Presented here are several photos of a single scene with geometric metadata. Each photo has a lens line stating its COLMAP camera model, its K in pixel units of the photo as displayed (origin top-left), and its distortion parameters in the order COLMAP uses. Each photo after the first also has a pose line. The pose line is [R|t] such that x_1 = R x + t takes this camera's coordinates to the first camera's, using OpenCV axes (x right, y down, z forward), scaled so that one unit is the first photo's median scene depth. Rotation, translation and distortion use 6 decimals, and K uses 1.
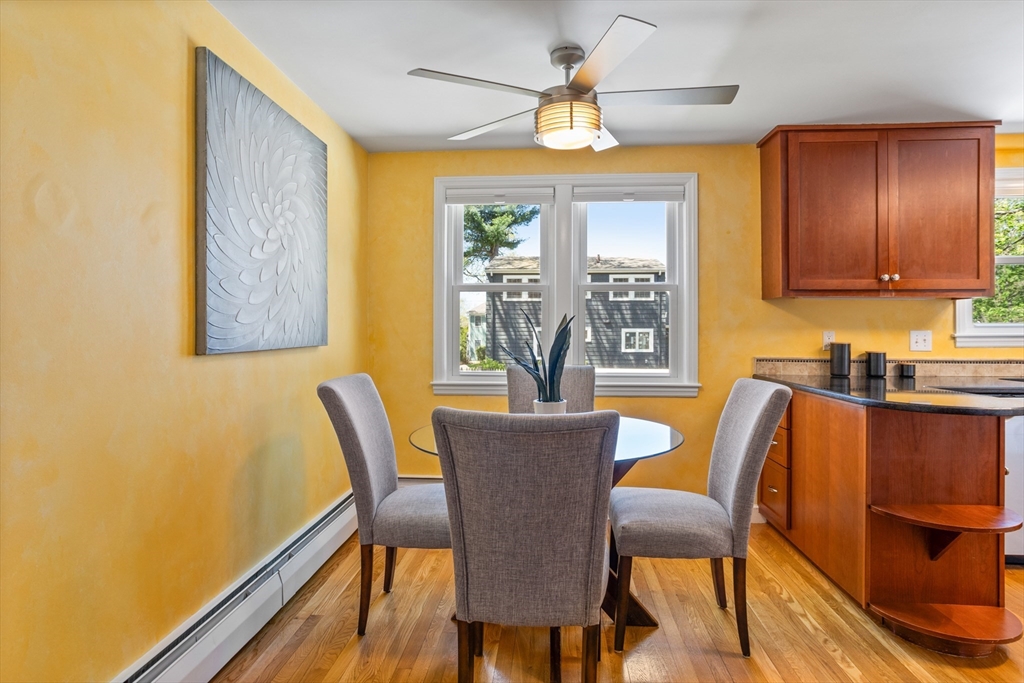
lens RADIAL K [[596.6, 0, 508.6], [0, 596.6, 335.5], [0, 0, 1]] dist [0.001411, 0.002335]
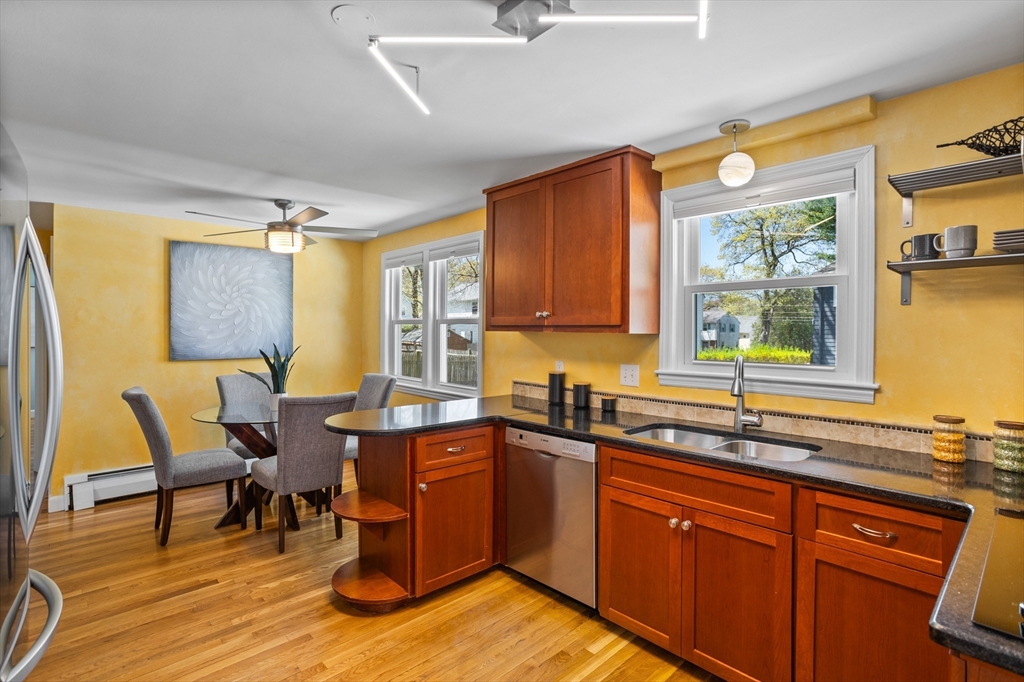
lens RADIAL K [[500.8, 0, 491.8], [0, 500.8, 352.4], [0, 0, 1]] dist [-0.035793, 0.007216]
pose [[0.710672, 0.035194, -0.702642, 1.106806], [-0.011777, 0.999203, 0.038136, -0.057621], [0.703425, -0.018828, 0.710520, 0.264186]]
